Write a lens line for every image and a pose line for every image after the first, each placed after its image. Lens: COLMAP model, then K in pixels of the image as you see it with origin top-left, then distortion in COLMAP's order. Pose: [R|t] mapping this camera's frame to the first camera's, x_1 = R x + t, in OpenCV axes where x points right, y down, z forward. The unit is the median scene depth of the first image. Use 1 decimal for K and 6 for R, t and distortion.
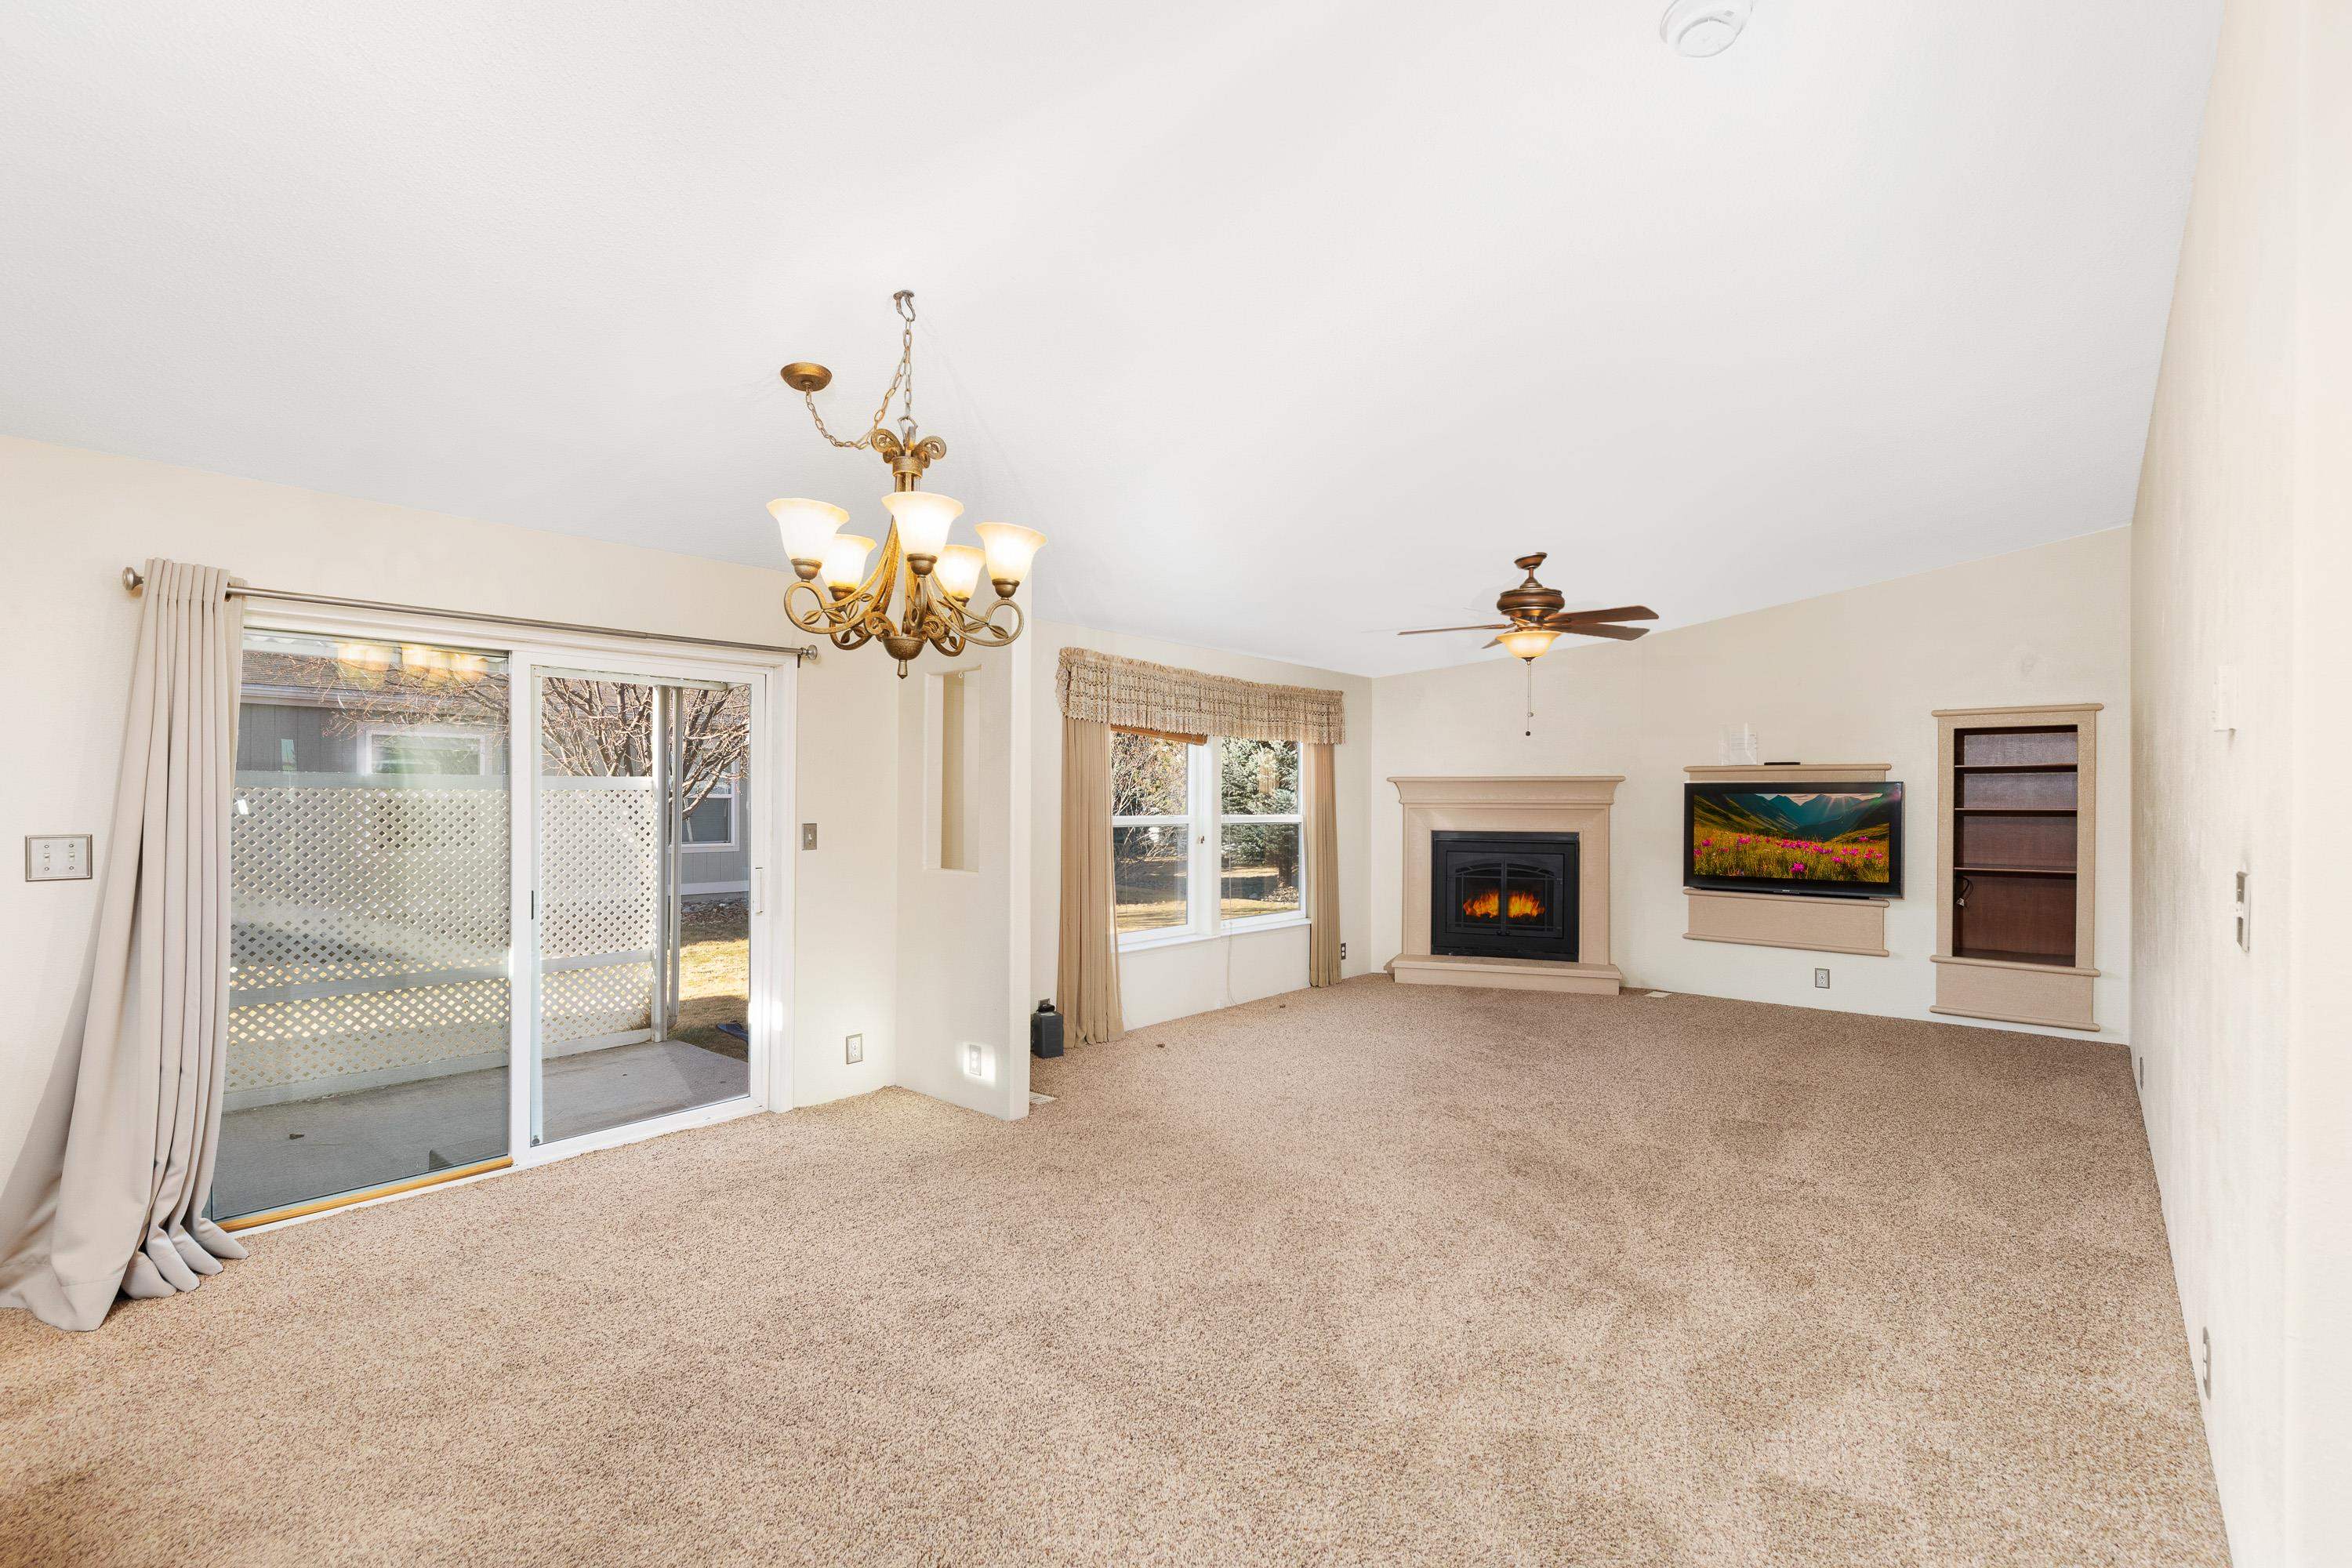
lens RADIAL K [[1084.5, 0, 1176.4], [0, 1084.5, 784.4], [0, 0, 1]] dist [0.010689, -0.006518]
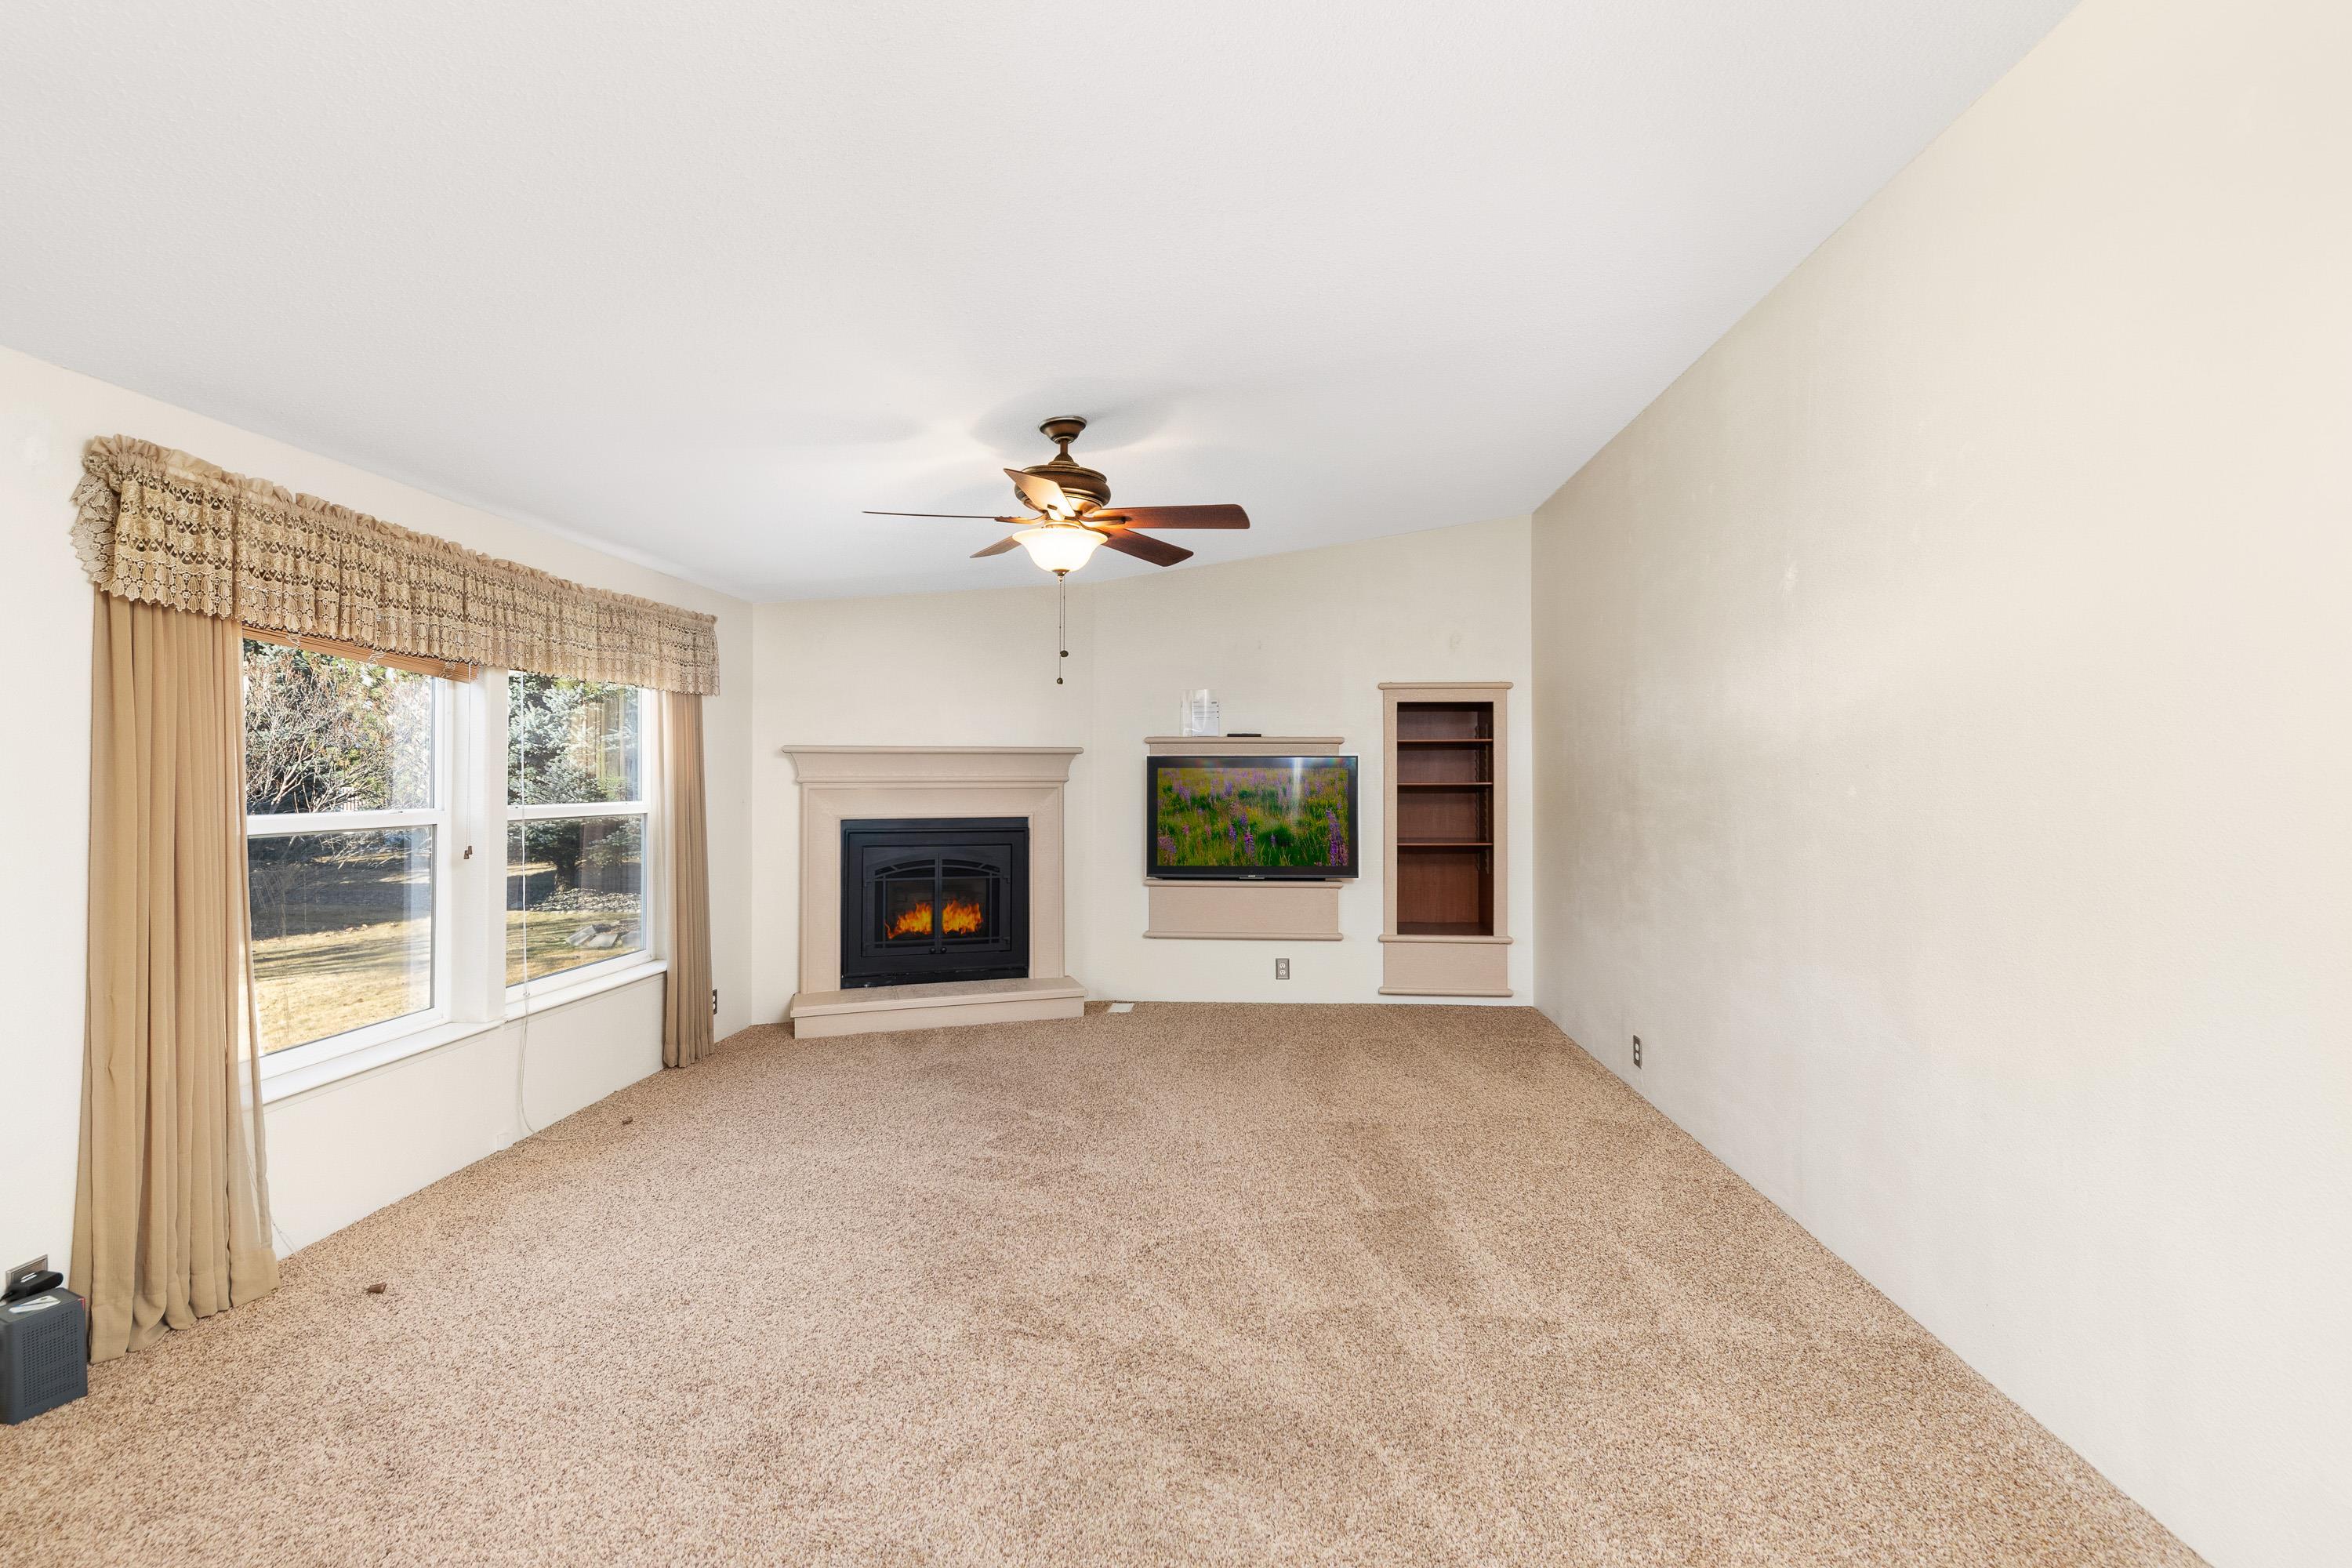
lens RADIAL K [[1084.5, 0, 1214.6], [0, 1084.5, 762.8], [0, 0, 1]] dist [0.010689, -0.006518]
pose [[0.793747, 0.002510, 0.608243, -0.011384], [-0.005116, 0.999984, 0.002549, 0.001794], [-0.608227, -0.005135, 0.793747, 0.322966]]
